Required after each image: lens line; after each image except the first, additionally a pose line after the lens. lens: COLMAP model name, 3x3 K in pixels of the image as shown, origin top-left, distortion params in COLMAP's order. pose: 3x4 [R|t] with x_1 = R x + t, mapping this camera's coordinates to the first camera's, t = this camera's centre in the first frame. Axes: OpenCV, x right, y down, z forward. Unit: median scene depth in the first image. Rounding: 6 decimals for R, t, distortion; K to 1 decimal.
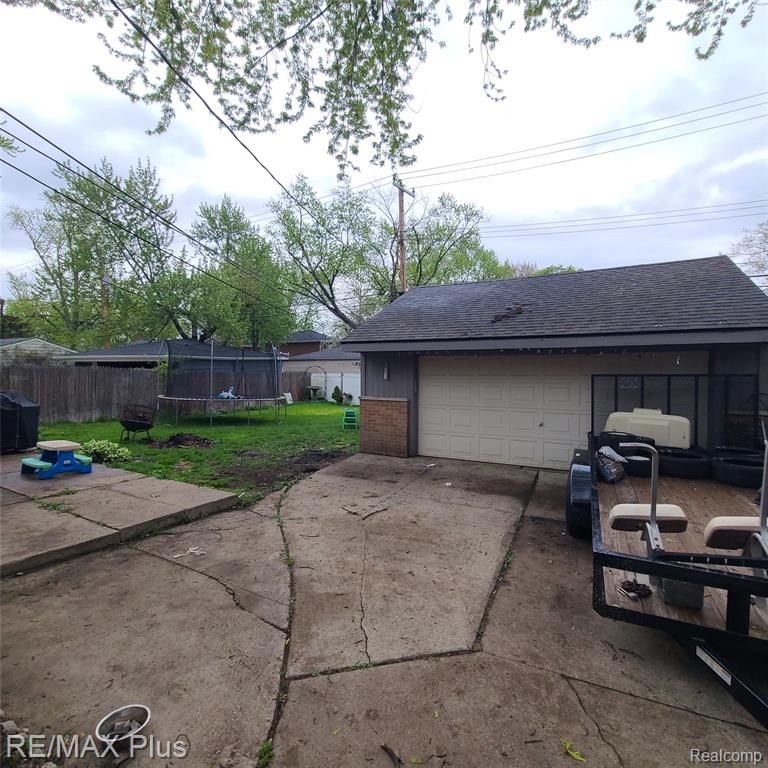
lens RADIAL K [[417.2, 0, 382.7], [0, 417.2, 385.0], [0, 0, 1]] dist [-0.002505, -0.000823]
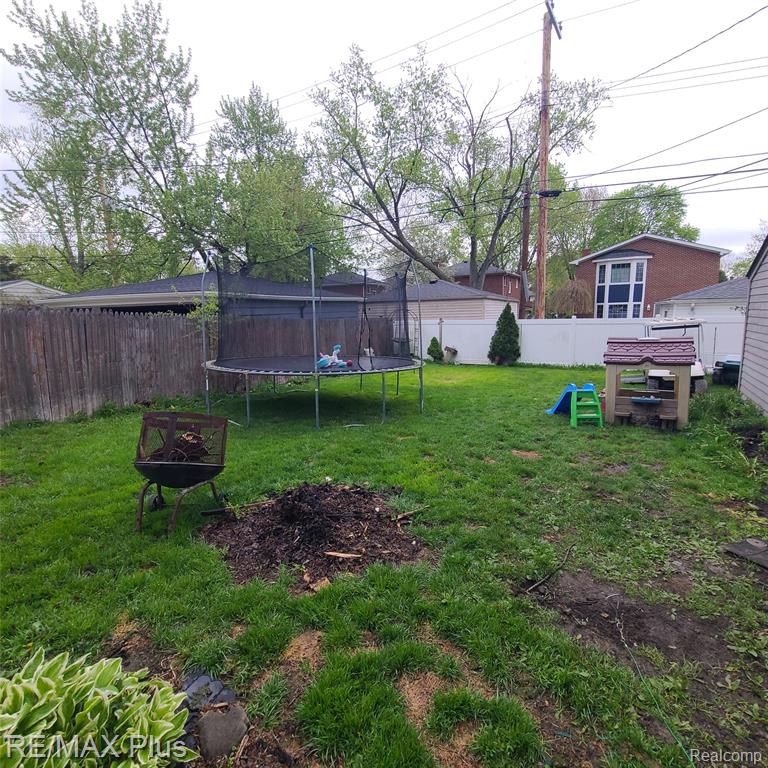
lens RADIAL K [[417.2, 0, 386.4], [0, 417.2, 384.7], [0, 0, 1]] dist [-0.002505, -0.000823]
pose [[0.999364, -0.011489, -0.033771, -0.168526], [0.015556, 0.992315, 0.122757, -0.005808], [0.032101, -0.123204, 0.991862, 0.277346]]
